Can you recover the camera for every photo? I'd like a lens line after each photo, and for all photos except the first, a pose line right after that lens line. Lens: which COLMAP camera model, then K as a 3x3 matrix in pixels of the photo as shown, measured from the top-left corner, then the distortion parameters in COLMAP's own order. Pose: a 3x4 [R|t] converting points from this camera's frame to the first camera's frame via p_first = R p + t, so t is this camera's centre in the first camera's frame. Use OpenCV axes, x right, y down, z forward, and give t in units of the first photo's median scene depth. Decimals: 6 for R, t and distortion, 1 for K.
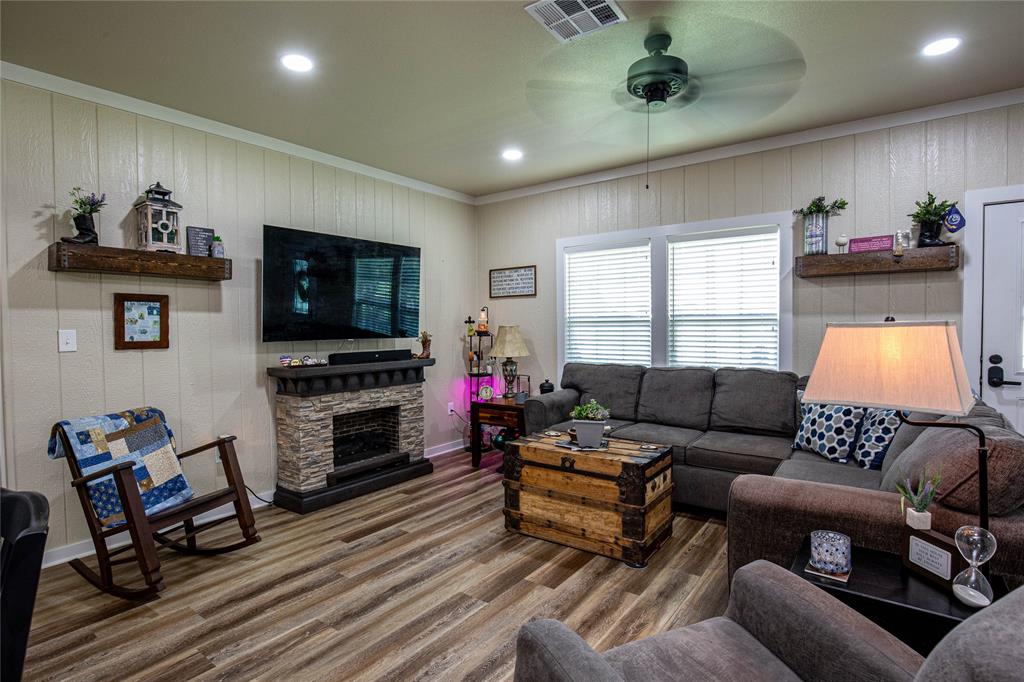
lens RADIAL K [[511.4, 0, 505.4], [0, 511.4, 340.4], [0, 0, 1]] dist [-0.028484, 0.004053]
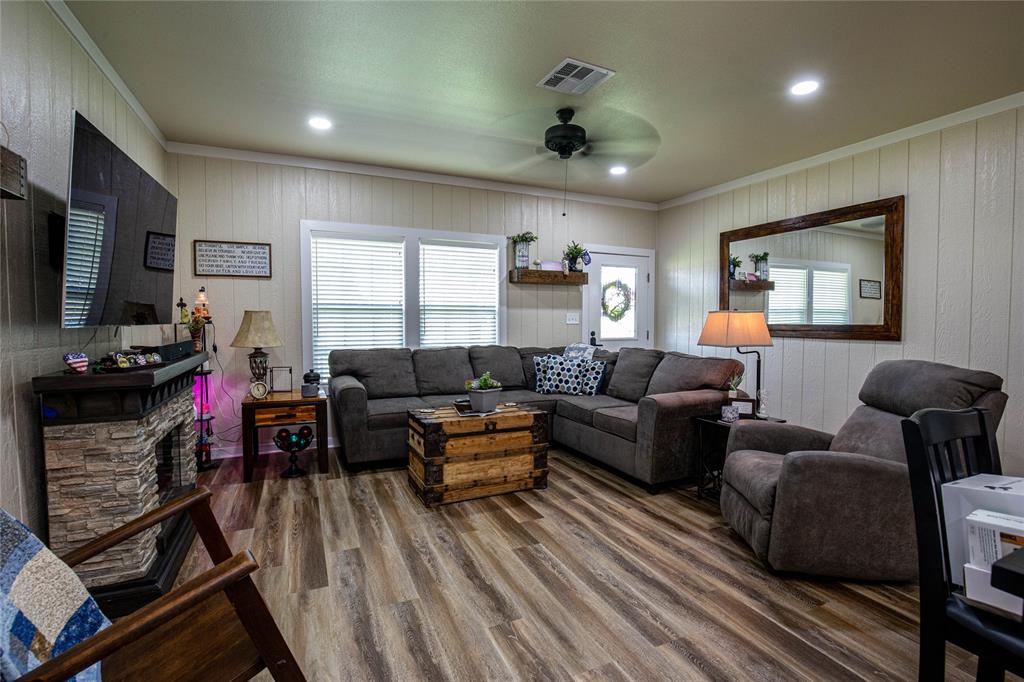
lens RADIAL K [[473.8, 0, 514.6], [0, 473.8, 336.3], [0, 0, 1]] dist [-0.028758, 0.001402]
pose [[0.478034, -0.022674, 0.878048, -0.691247], [0.016944, 0.999719, 0.016591, 0.011411], [-0.878178, 0.006946, 0.478284, 0.357357]]
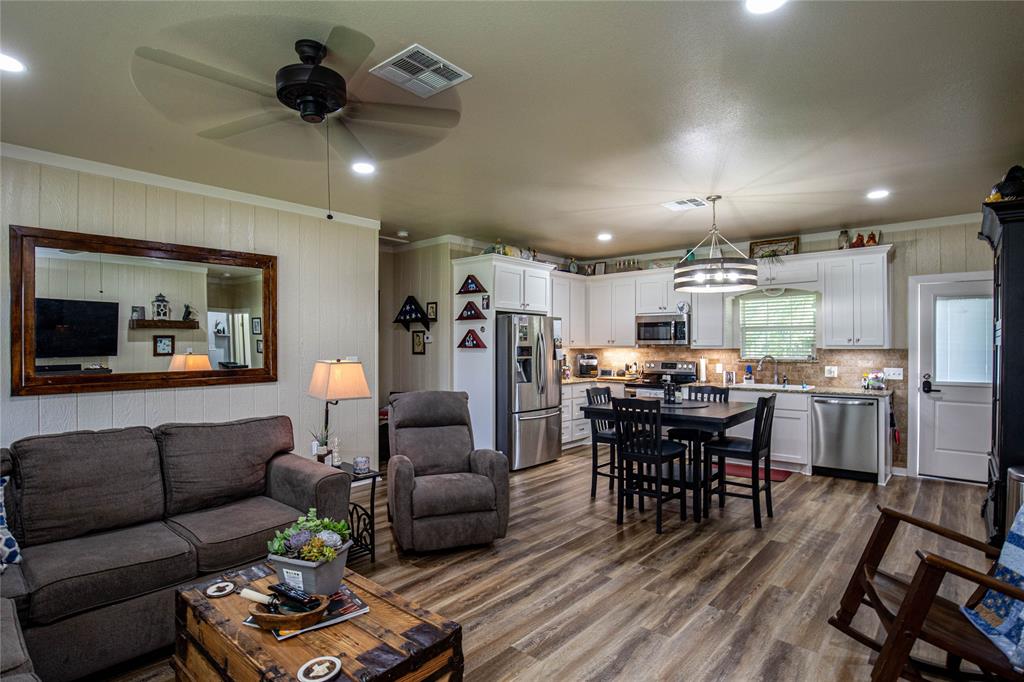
lens RADIAL K [[511.4, 0, 510.2], [0, 511.4, 341.3], [0, 0, 1]] dist [-0.028484, 0.004053]
pose [[-0.996022, 0.008601, 0.088693, -0.086029], [0.010340, 0.999763, 0.019167, -0.068513], [-0.088507, 0.020008, -0.995875, 1.348283]]
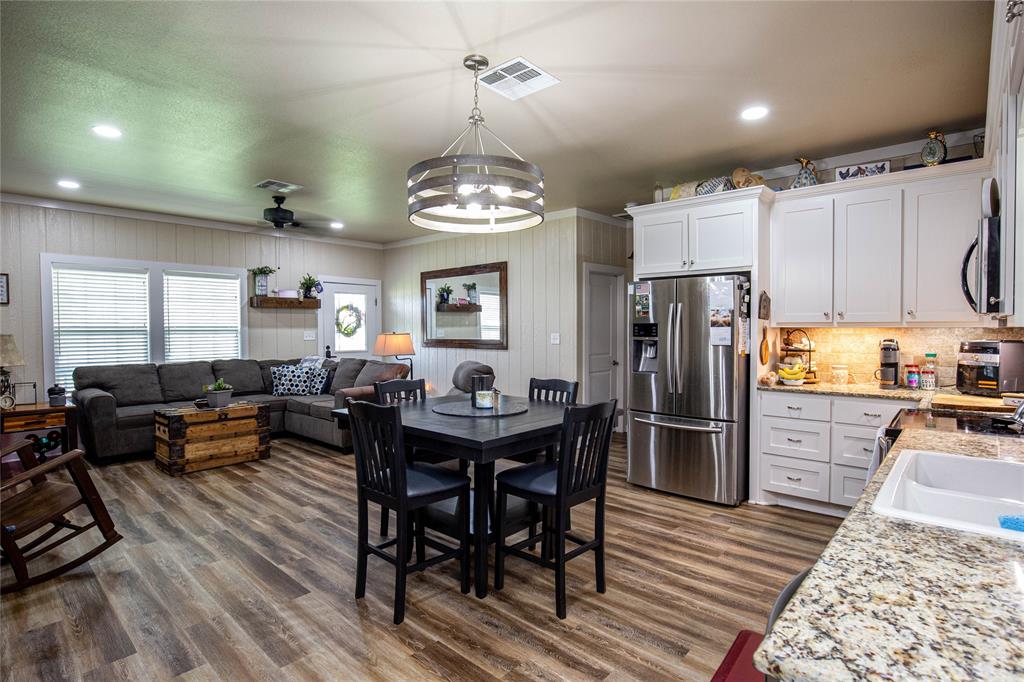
lens RADIAL K [[511.4, 0, 513.6], [0, 511.4, 339.8], [0, 0, 1]] dist [-0.028484, 0.004053]
pose [[0.094481, -0.015230, 0.995410, -1.228934], [0.027769, 0.999534, 0.012657, -0.005348], [-0.995139, 0.026445, 0.094859, -0.102593]]
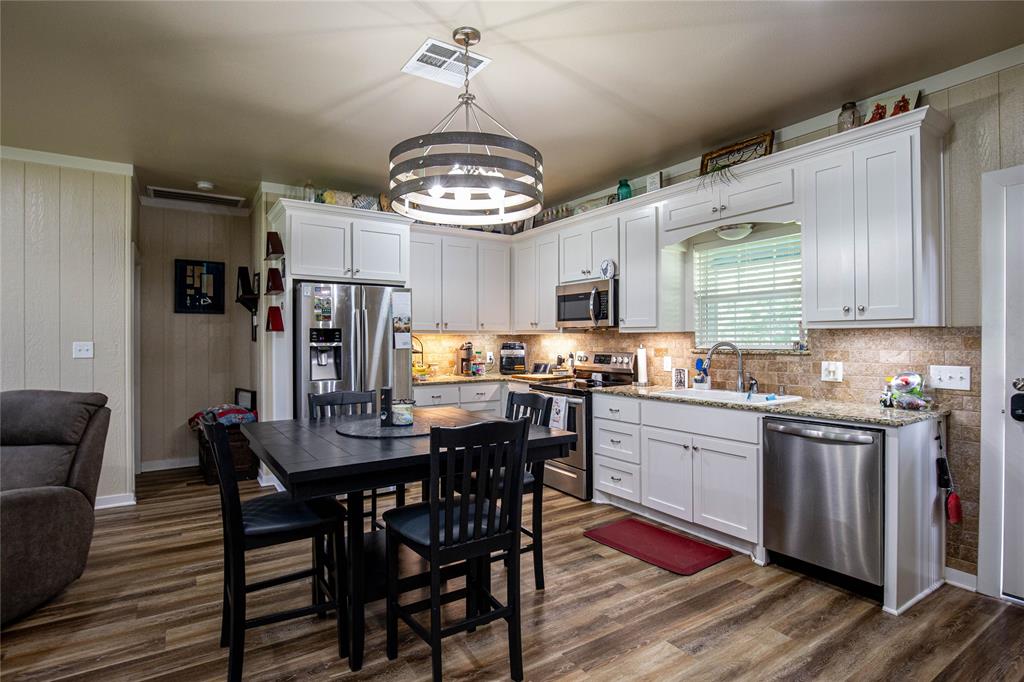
lens RADIAL K [[511.4, 0, 506.8], [0, 511.4, 338.8], [0, 0, 1]] dist [-0.028484, 0.004053]
pose [[-0.935461, 0.010638, 0.353271, -0.774320], [0.019525, 0.999576, 0.021603, -0.013817], [-0.352891, 0.027106, -0.935272, 0.632169]]
